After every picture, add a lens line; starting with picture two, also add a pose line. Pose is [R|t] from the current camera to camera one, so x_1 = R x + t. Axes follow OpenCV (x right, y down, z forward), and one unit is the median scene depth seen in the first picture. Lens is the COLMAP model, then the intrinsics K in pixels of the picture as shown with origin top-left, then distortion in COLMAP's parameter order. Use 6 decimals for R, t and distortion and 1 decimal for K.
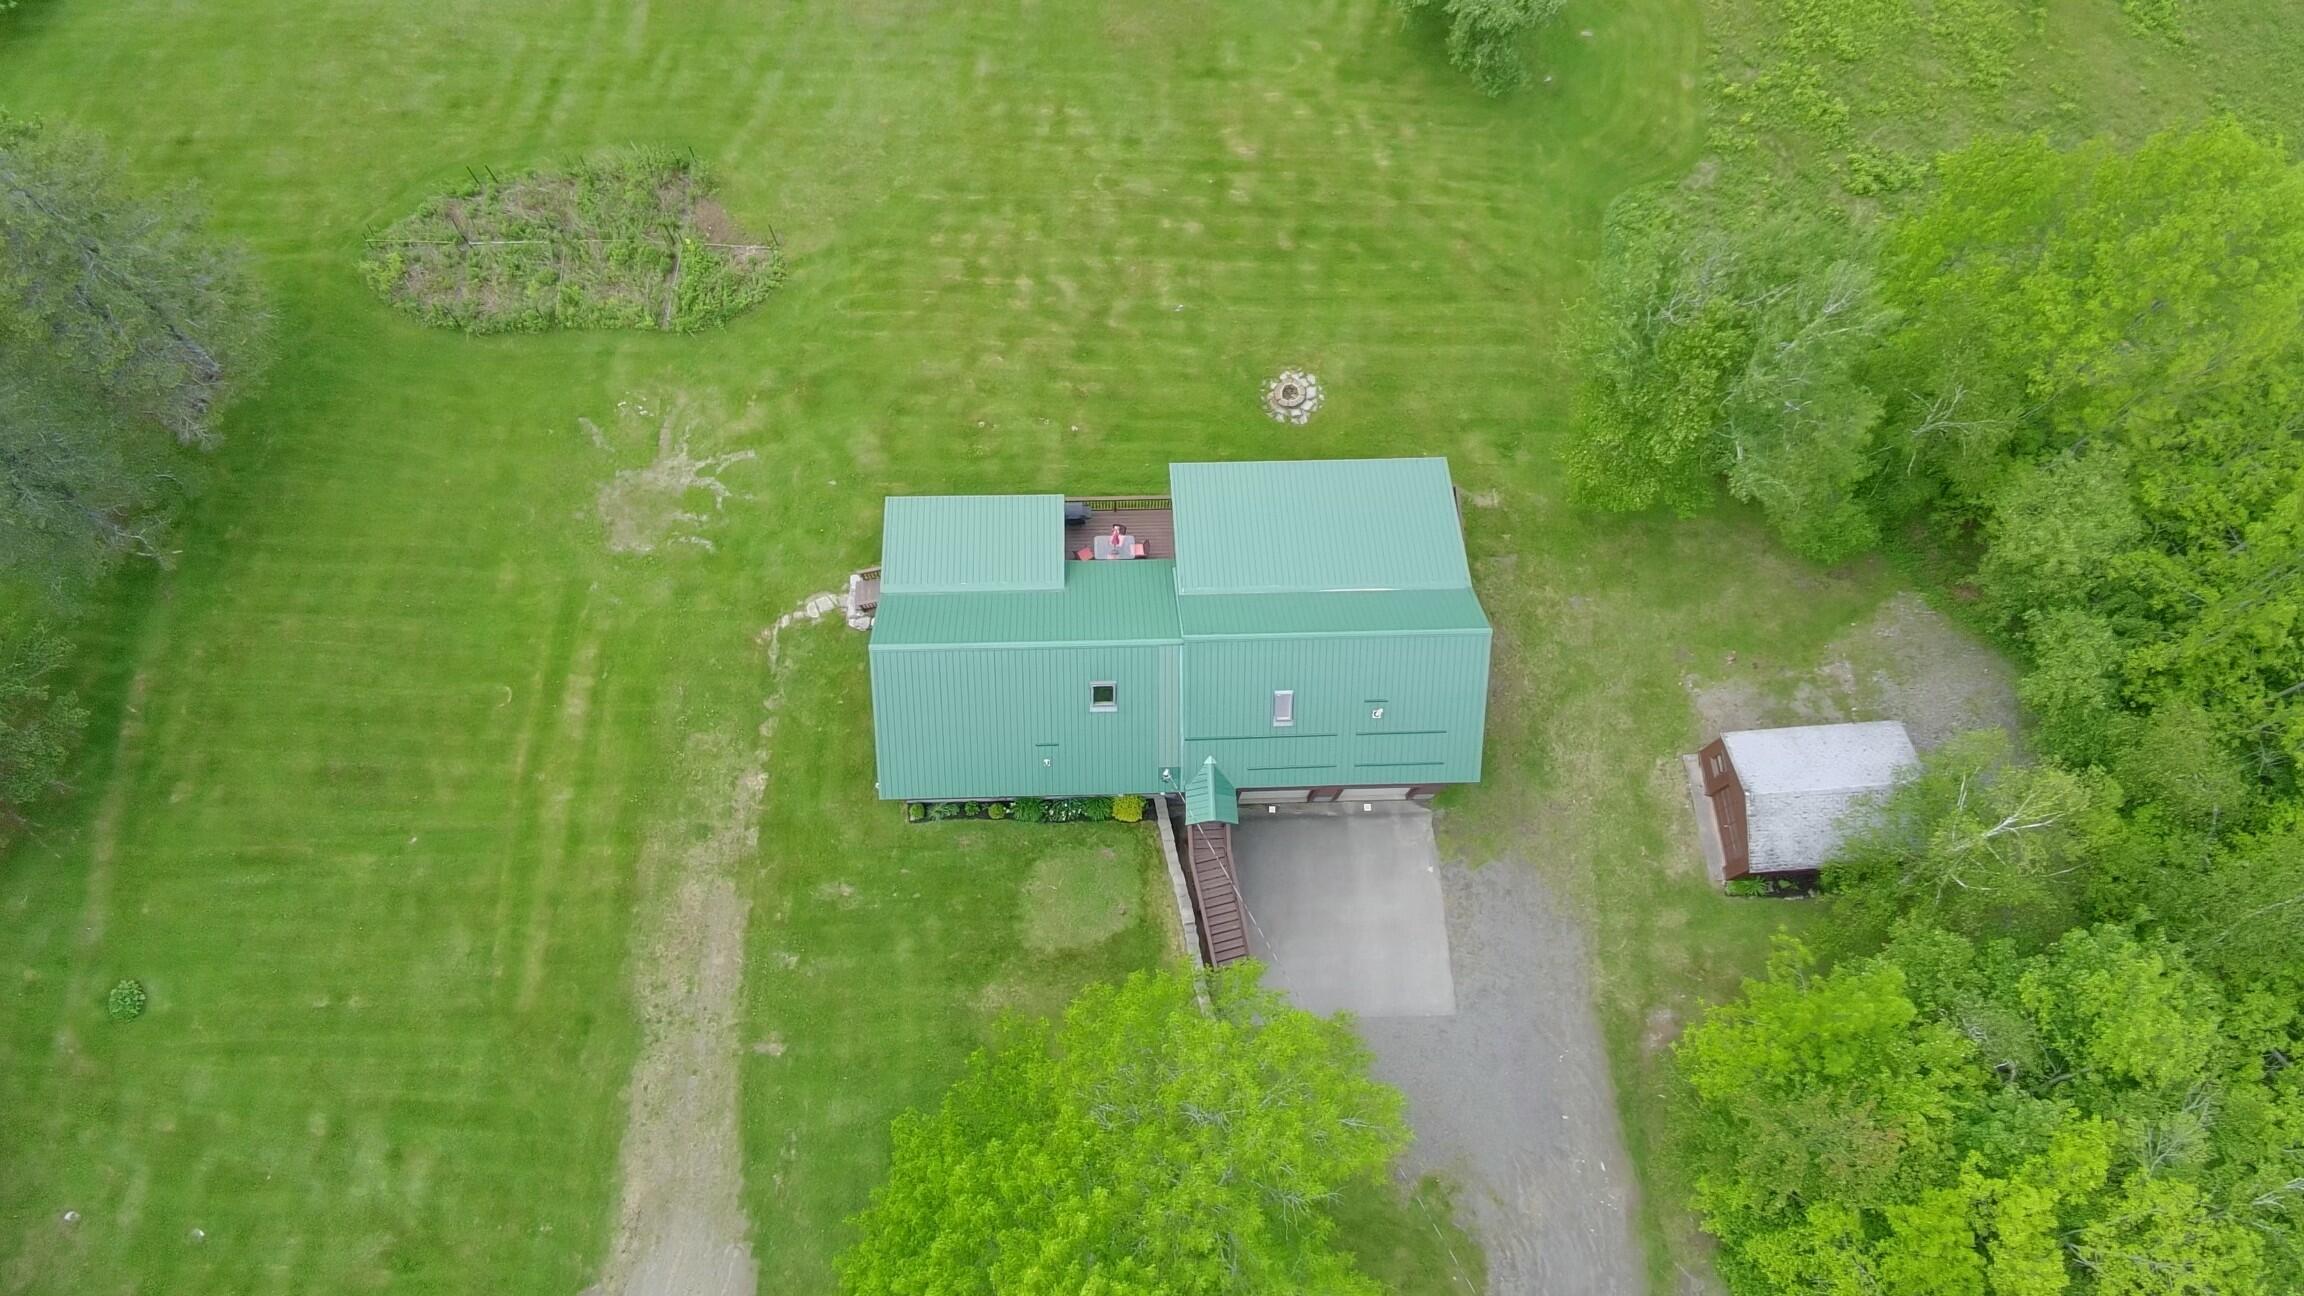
lens RADIAL K [[1515.7, 0, 1152.0], [0, 1515.7, 648.0], [0, 0, 1]] dist [0.091617, -0.190813]
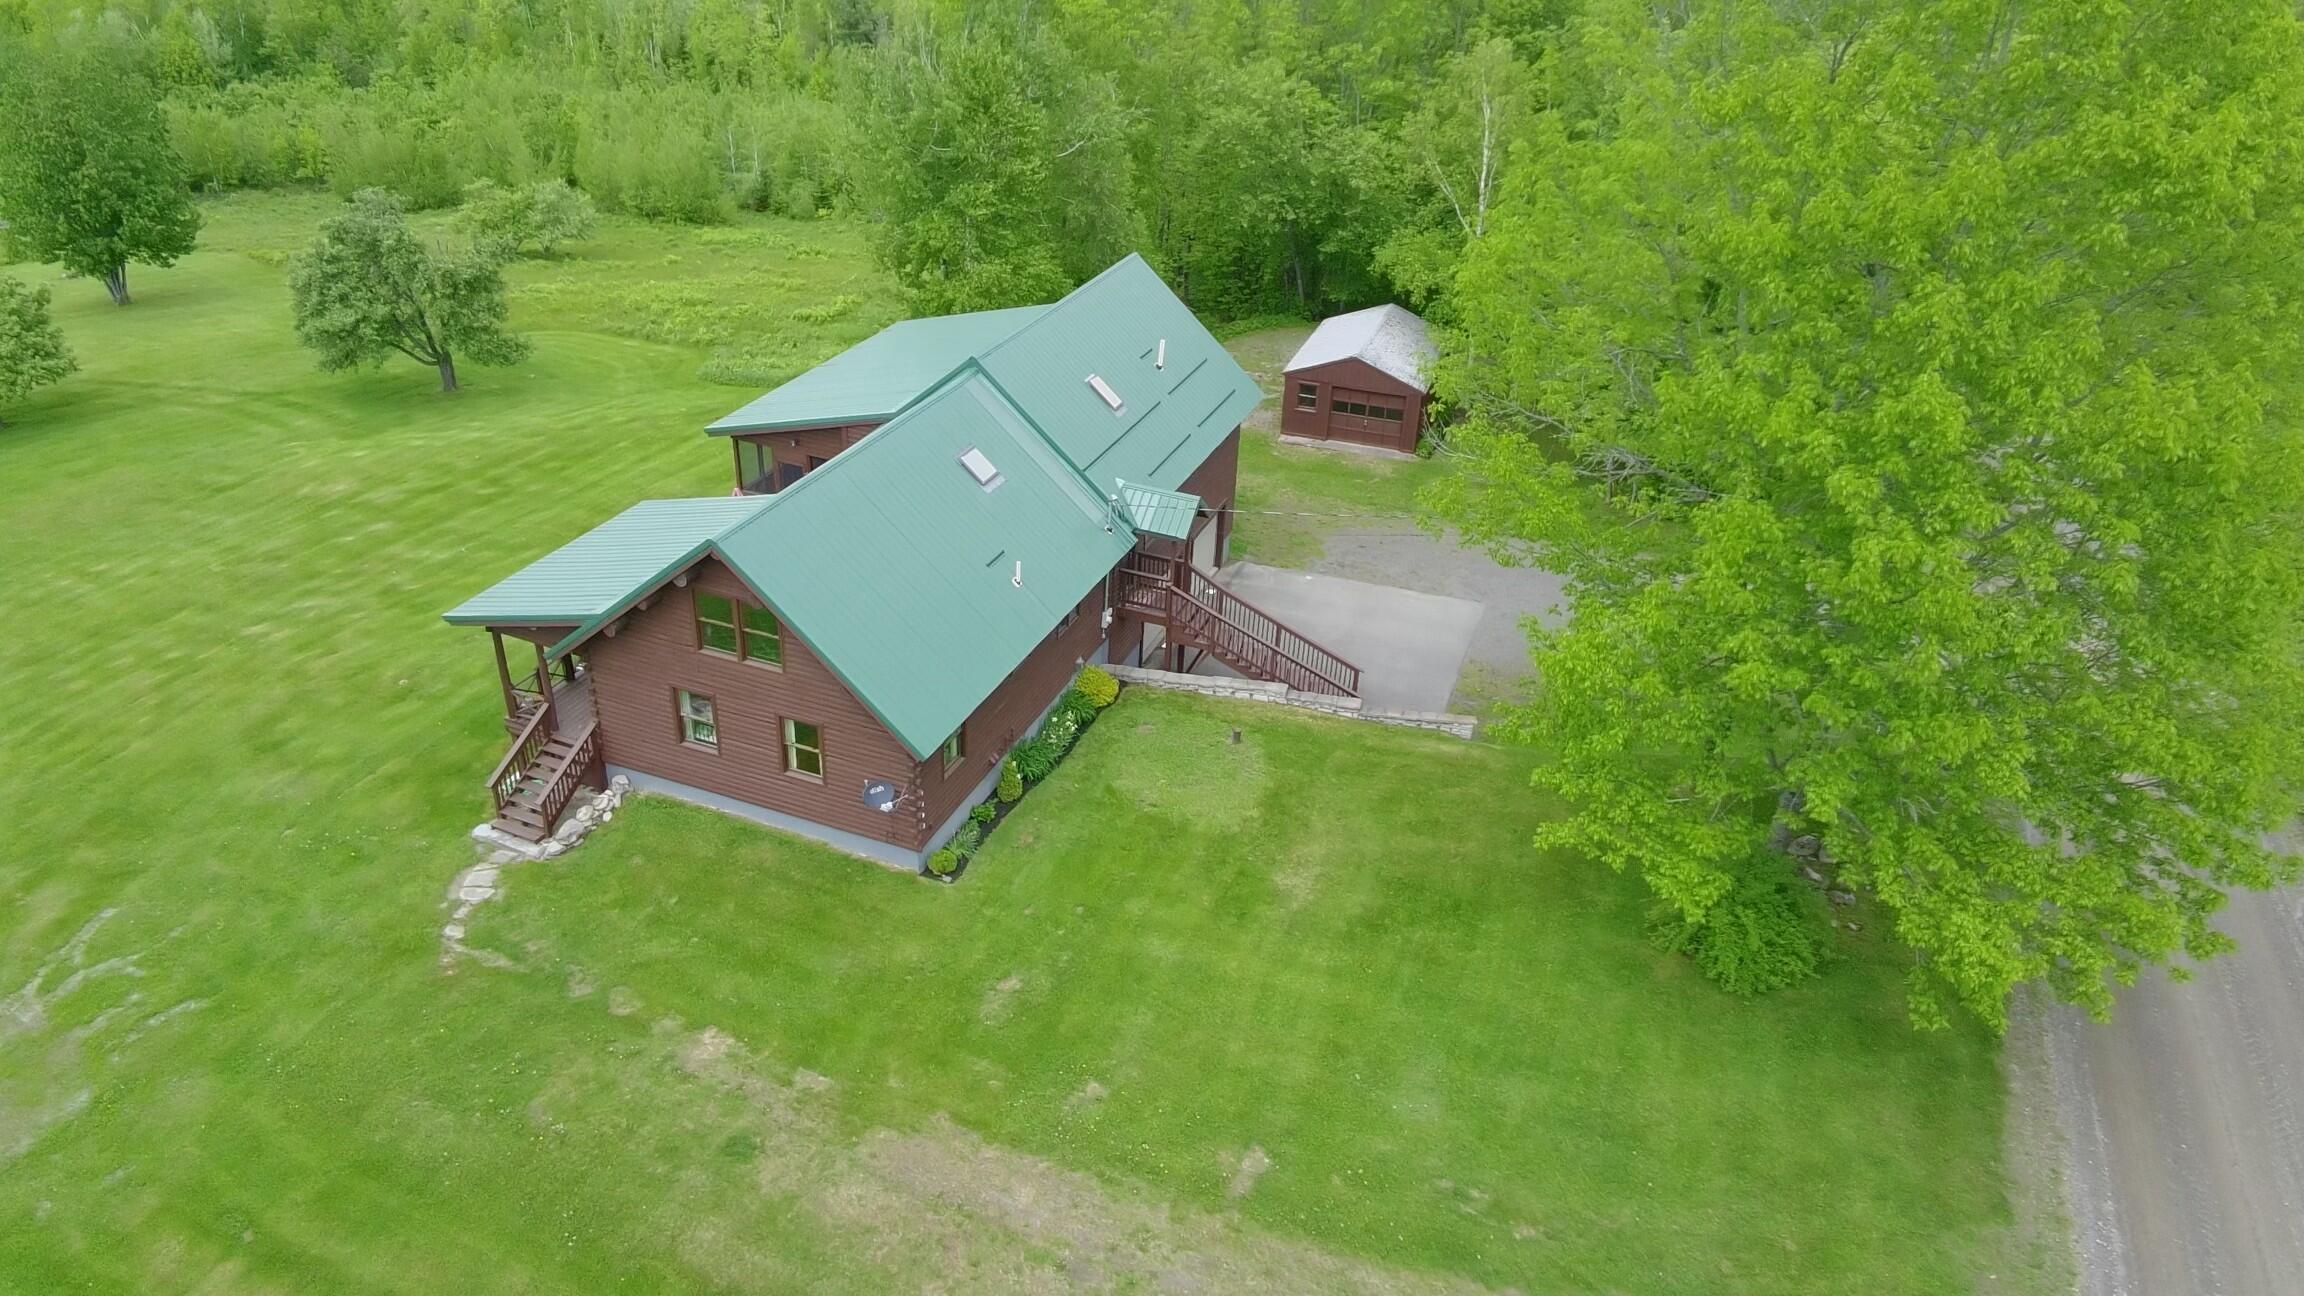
lens RADIAL K [[1523.4, 0, 1136.2], [0, 1523.4, 643.7], [0, 0, 1]] dist [0.077839, -0.155730]
pose [[0.402268, -0.462464, 0.790132, -0.449932], [0.859949, 0.486973, -0.152787, 0.182681], [-0.314115, 0.740935, 0.593589, 0.499788]]
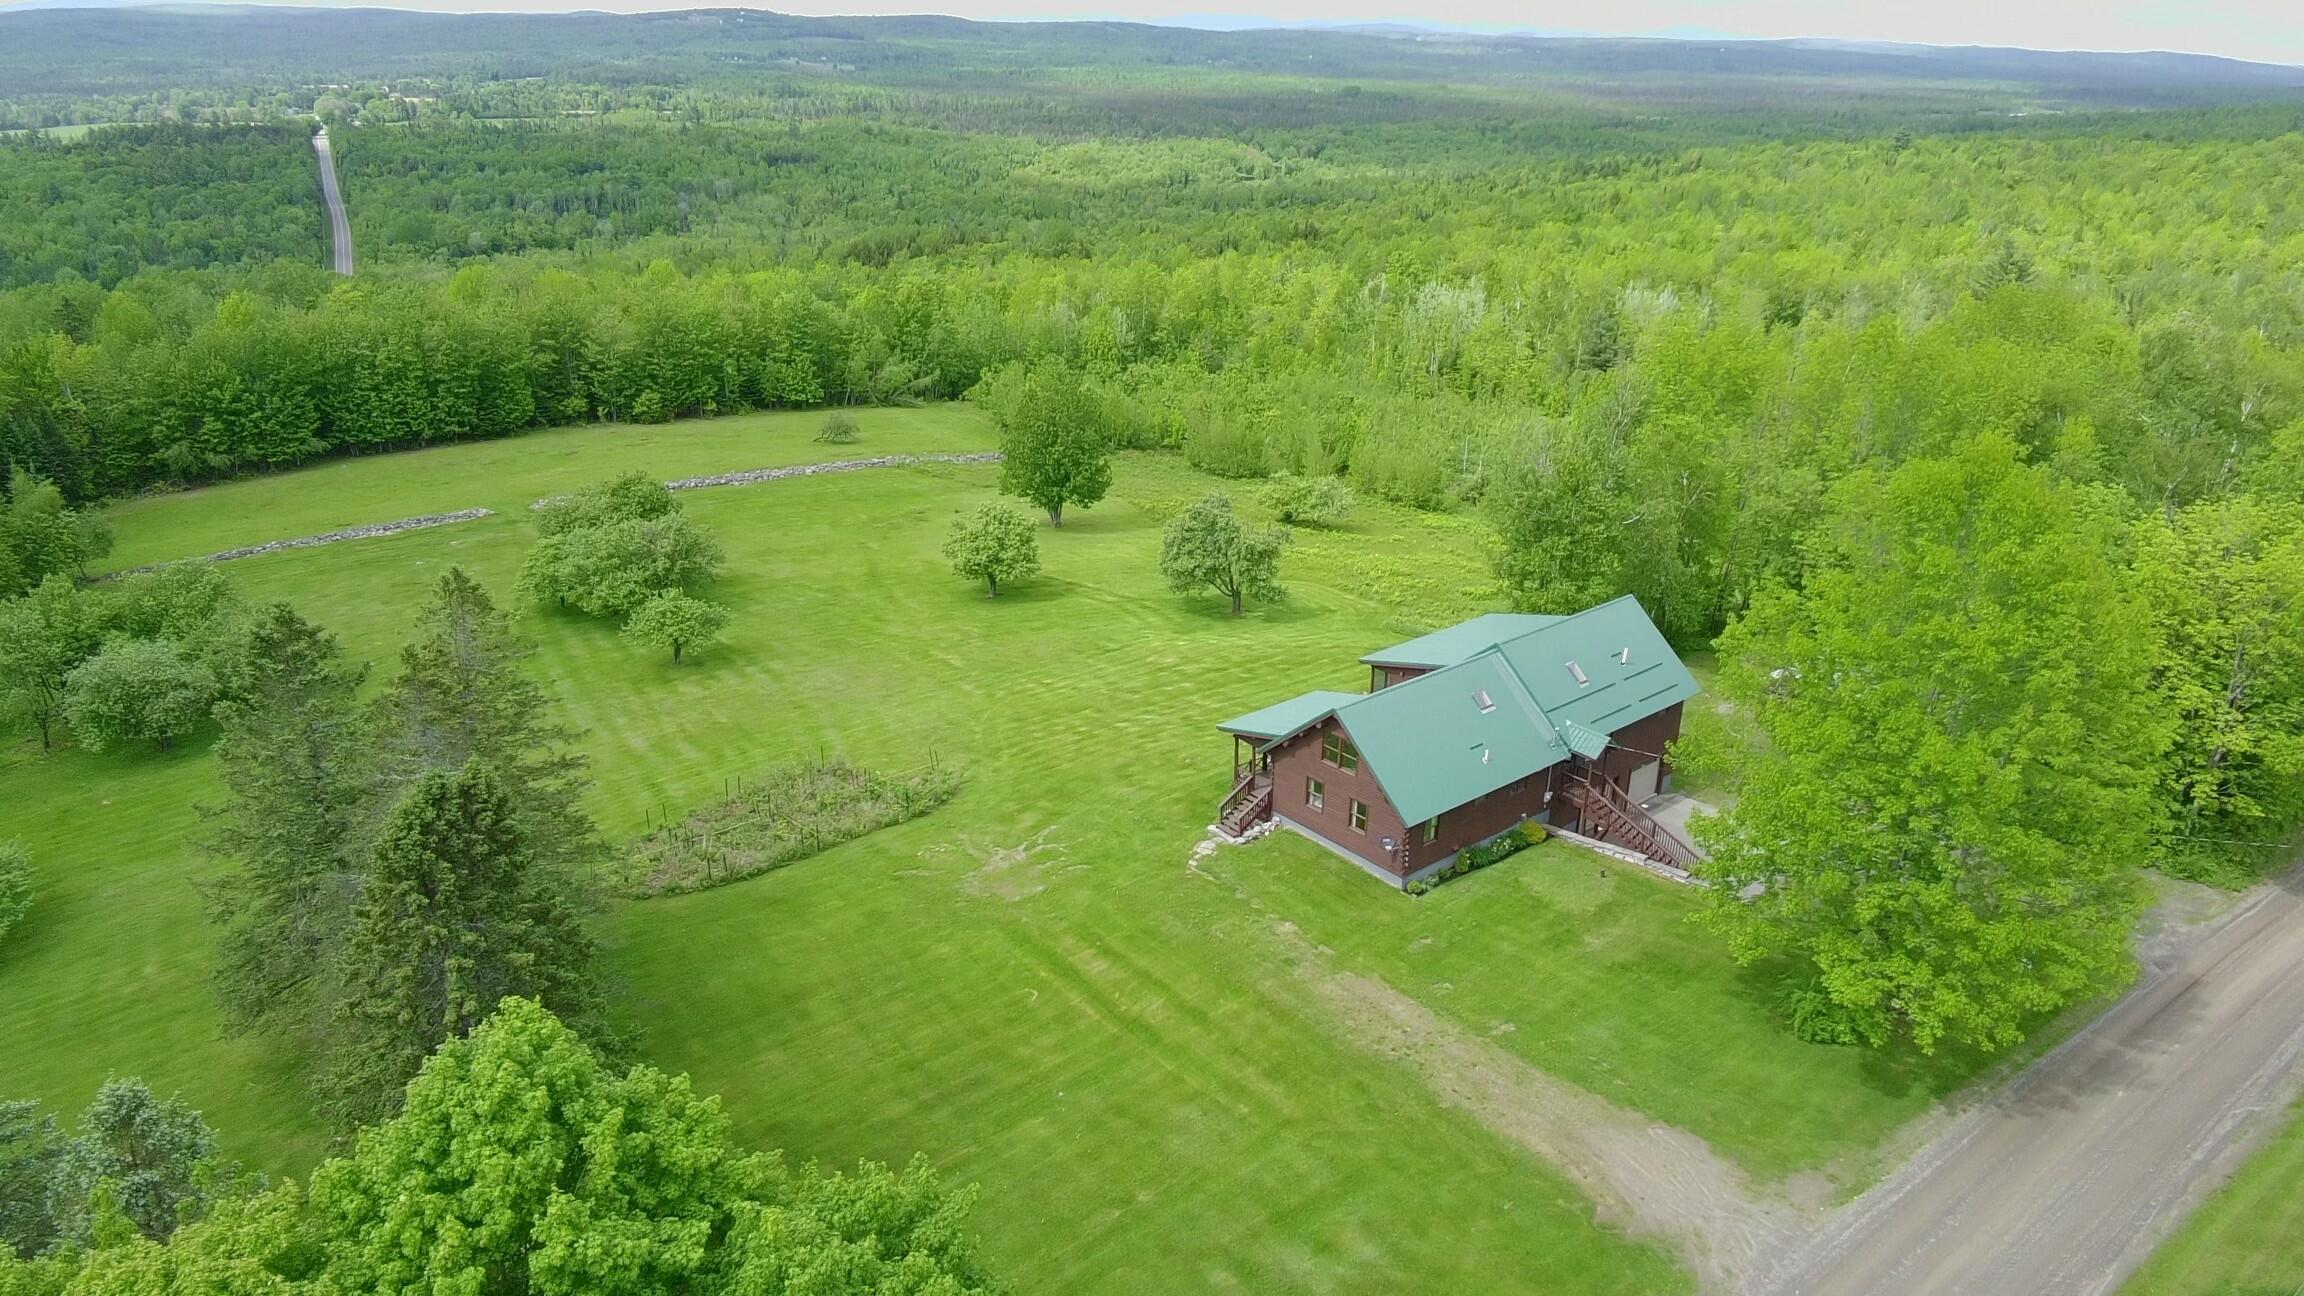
lens RADIAL K [[1528.9, 0, 1138.2], [0, 1528.9, 644.4], [0, 0, 1]] dist [0.075160, -0.163159]
pose [[0.786539, -0.241920, 0.568182, -0.770357], [0.588584, 0.572111, -0.571190, 0.447737], [-0.186881, 0.783686, 0.592378, 0.200090]]
